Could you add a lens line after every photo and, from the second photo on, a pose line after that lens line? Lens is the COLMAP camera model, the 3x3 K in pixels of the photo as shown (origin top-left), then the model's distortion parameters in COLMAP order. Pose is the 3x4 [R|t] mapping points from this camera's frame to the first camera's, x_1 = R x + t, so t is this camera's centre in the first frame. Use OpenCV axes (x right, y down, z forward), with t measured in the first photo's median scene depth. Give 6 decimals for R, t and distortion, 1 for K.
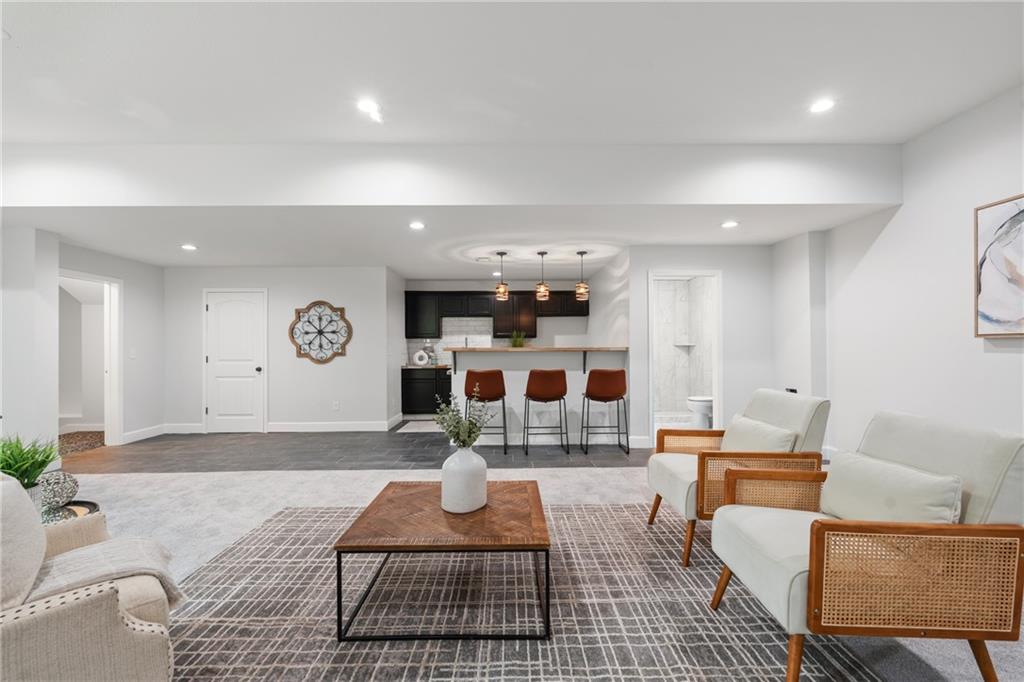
lens RADIAL K [[454.1, 0, 511.9], [0, 454.1, 344.6], [0, 0, 1]] dist [-0.002227, -0.000020]
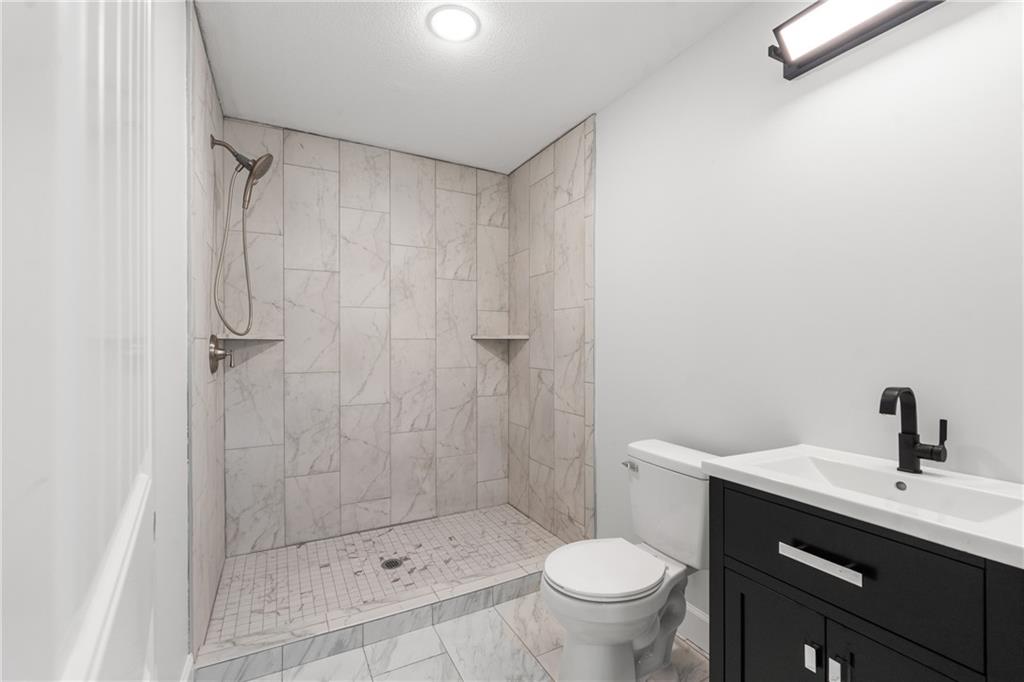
lens RADIAL K [[445.0, 0, 516.8], [0, 445.0, 338.5], [0, 0, 1]] dist [-0.000896, -0.000066]
pose [[0.887568, 0.007671, 0.460612, 0.271596], [-0.007634, 0.999969, -0.001943, 0.002435], [-0.460613, -0.001792, 0.887599, 0.815061]]
